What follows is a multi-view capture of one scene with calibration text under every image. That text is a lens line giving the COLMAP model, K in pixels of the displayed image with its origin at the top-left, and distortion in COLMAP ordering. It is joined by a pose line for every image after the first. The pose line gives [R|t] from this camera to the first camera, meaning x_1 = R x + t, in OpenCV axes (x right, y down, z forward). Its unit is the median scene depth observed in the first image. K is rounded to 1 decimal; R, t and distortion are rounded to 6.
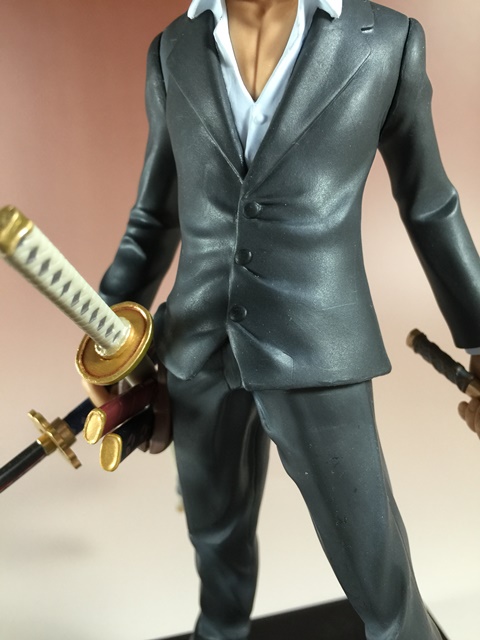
lens RADIAL K [[571.5, 0, 253.2], [0, 571.5, 319.7], [0, 0, 1]] dist [0.002732, -0.016513]
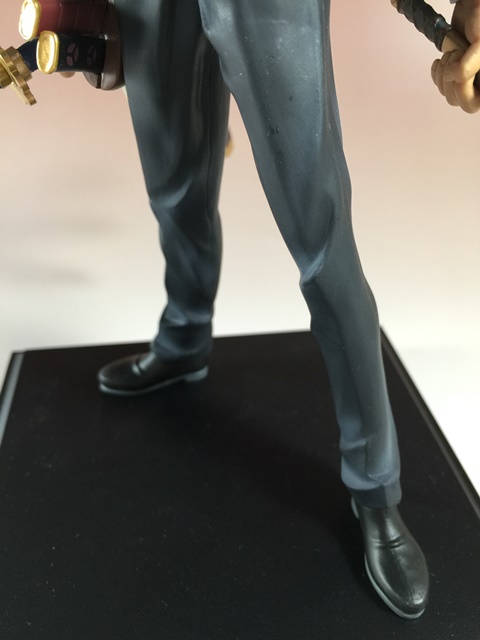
lens RADIAL K [[571.5, 0, 253.2], [0, 571.5, 319.7], [0, 0, 1]] dist [0.002732, -0.016513]
pose [[0.994052, 0.100735, -0.041397, 0.155638], [-0.083829, 0.950360, 0.299647, 0.296876], [0.069527, -0.294394, 0.953152, -0.024475]]
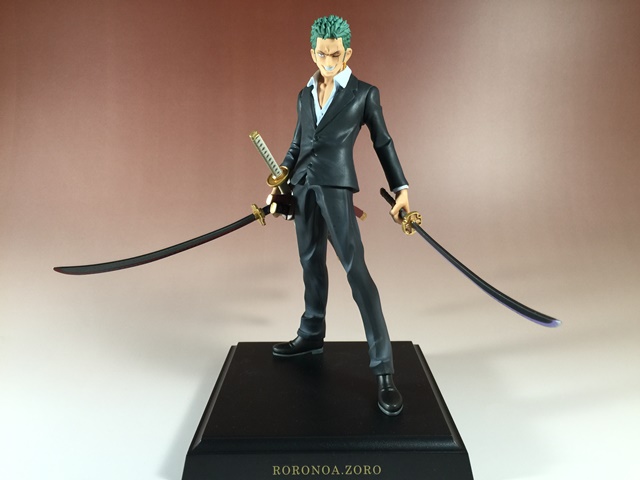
lens RADIAL K [[571.5, 0, 320.0], [0, 571.5, 240.0], [0, 0, 1]] dist [0.002732, -0.016513]
pose [[0.969519, 0.062193, -0.236991, 0.730204], [-0.091720, 0.989043, -0.115674, 0.688832], [0.227200, 0.133885, 0.964601, -1.926799]]
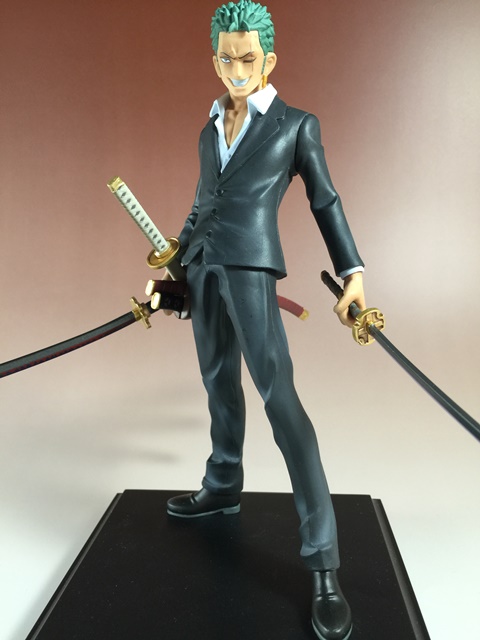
lens RADIAL K [[571.5, 0, 253.2], [0, 571.5, 319.7], [0, 0, 1]] dist [0.002732, -0.016513]
pose [[0.955651, 0.063168, -0.287646, 0.659747], [-0.107686, 0.984039, -0.141672, 0.504335], [0.274106, 0.166364, 0.947201, -0.870000]]
